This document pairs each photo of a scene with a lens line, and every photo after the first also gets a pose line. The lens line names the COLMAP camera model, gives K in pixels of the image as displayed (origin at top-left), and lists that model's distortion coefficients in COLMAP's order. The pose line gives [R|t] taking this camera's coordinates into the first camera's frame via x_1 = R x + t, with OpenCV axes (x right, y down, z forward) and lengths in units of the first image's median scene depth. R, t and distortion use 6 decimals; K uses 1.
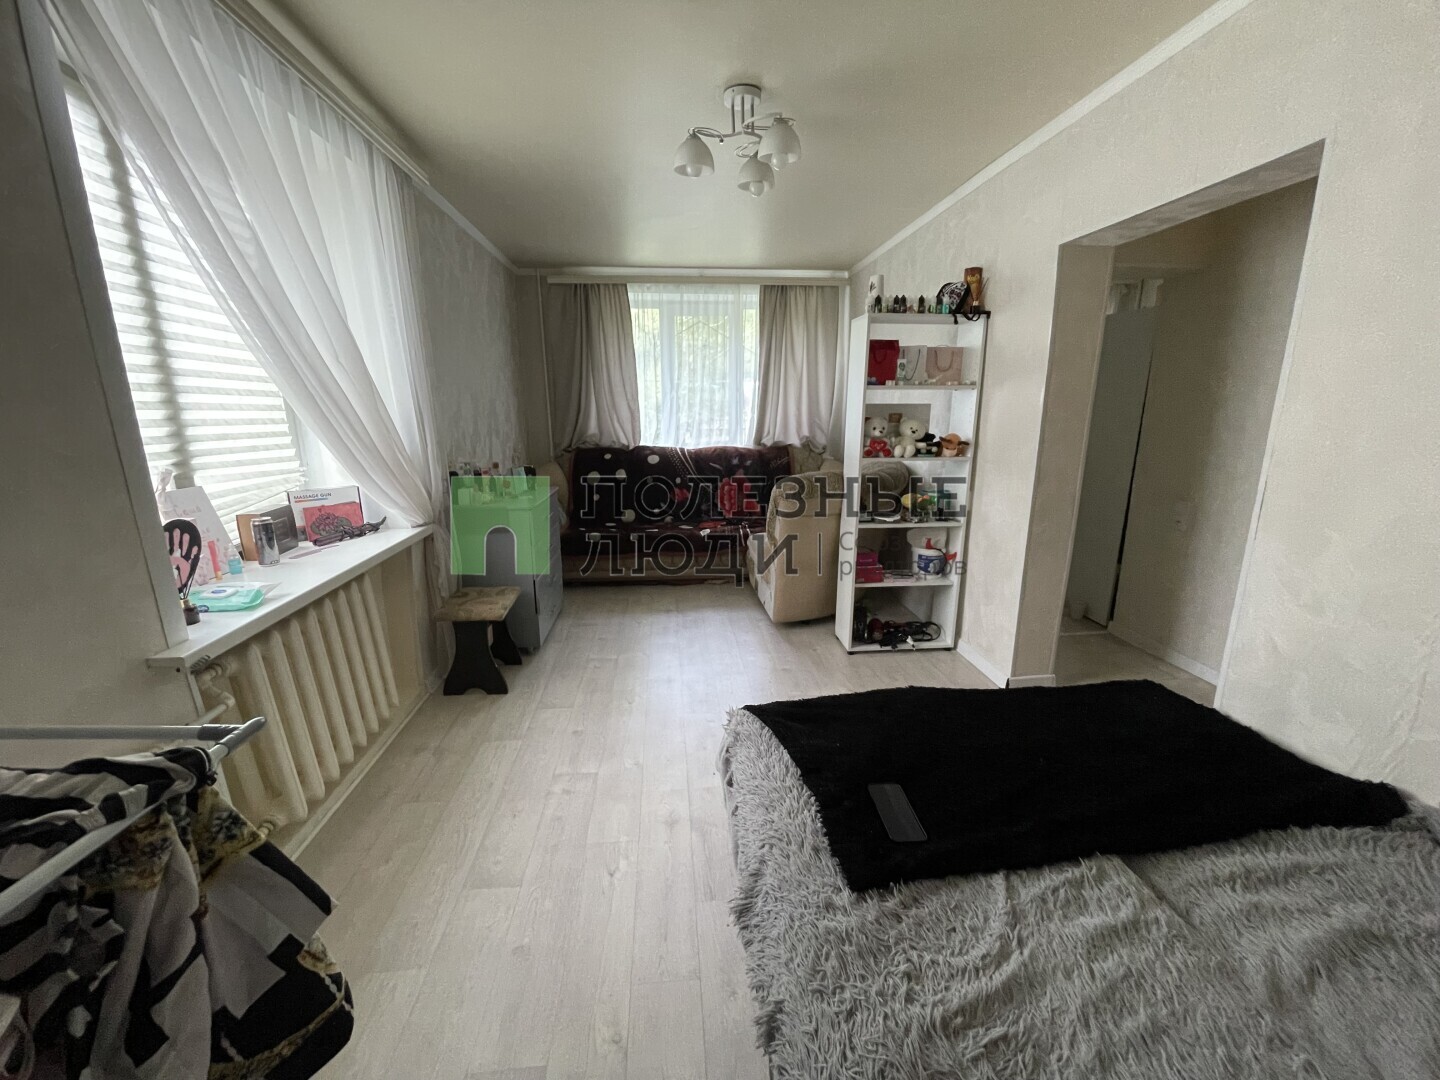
lens RADIAL K [[576.6, 0, 715.4], [0, 576.6, 536.9], [0, 0, 1]] dist [0.002681, 0.000102]
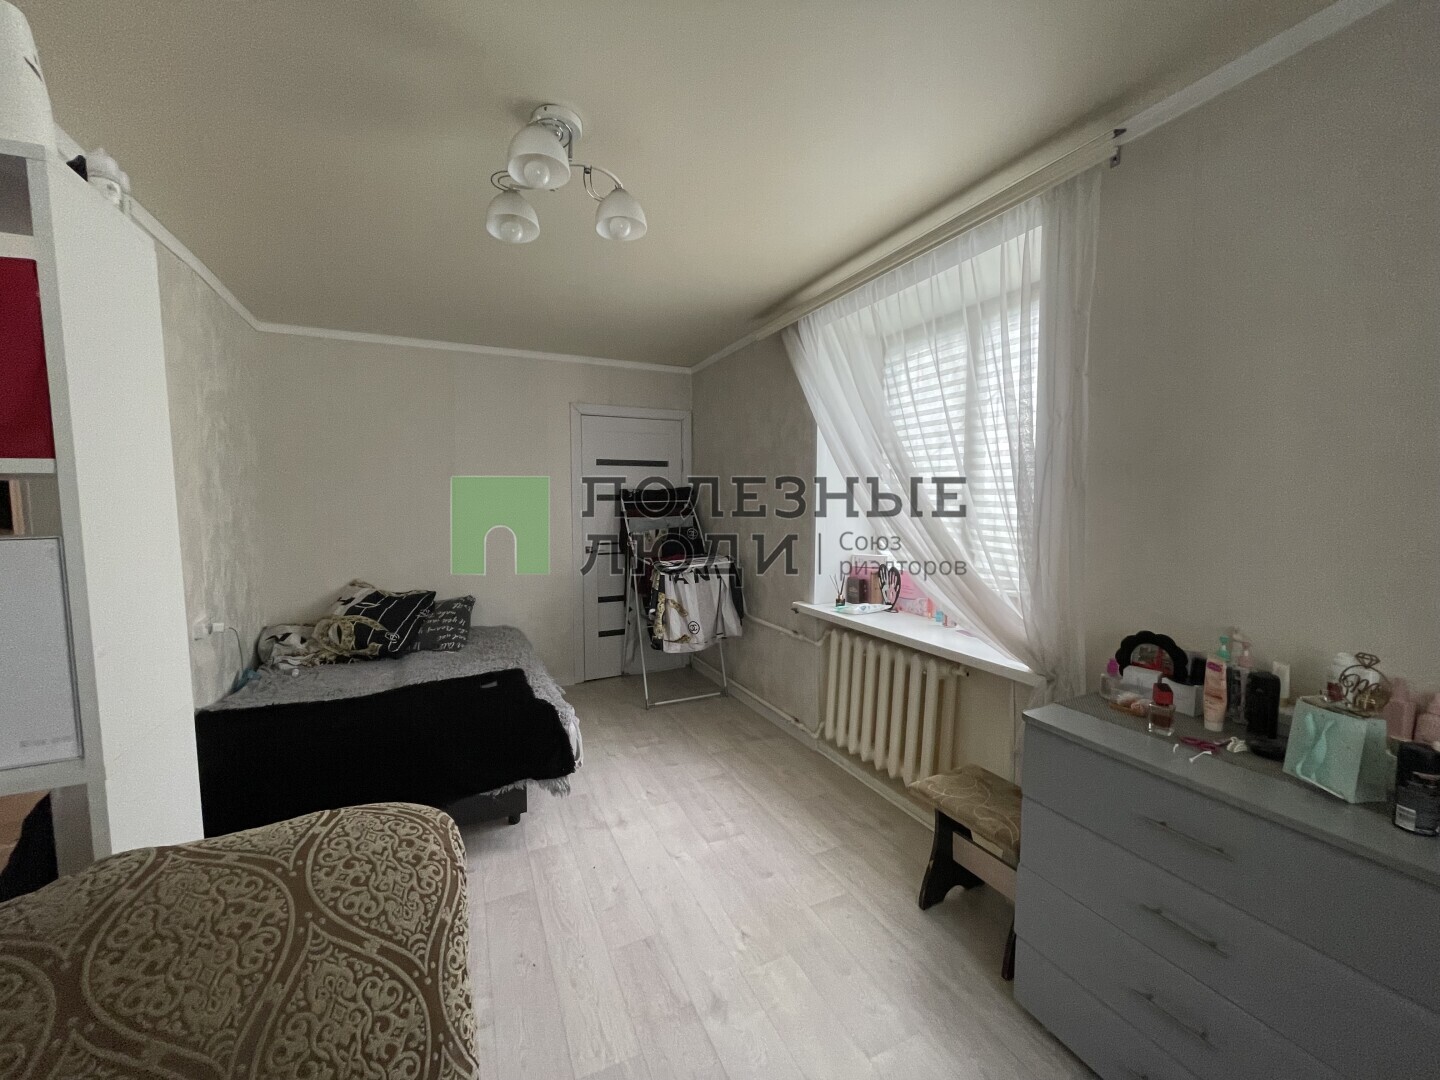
lens RADIAL K [[576.6, 0, 719.2], [0, 576.6, 537.9], [0, 0, 1]] dist [0.002681, 0.000102]
pose [[-0.942808, 0.027792, -0.332176, 0.133409], [-0.070113, 0.957691, 0.279126, -0.500779], [0.325880, 0.286452, -0.900970, 2.108277]]
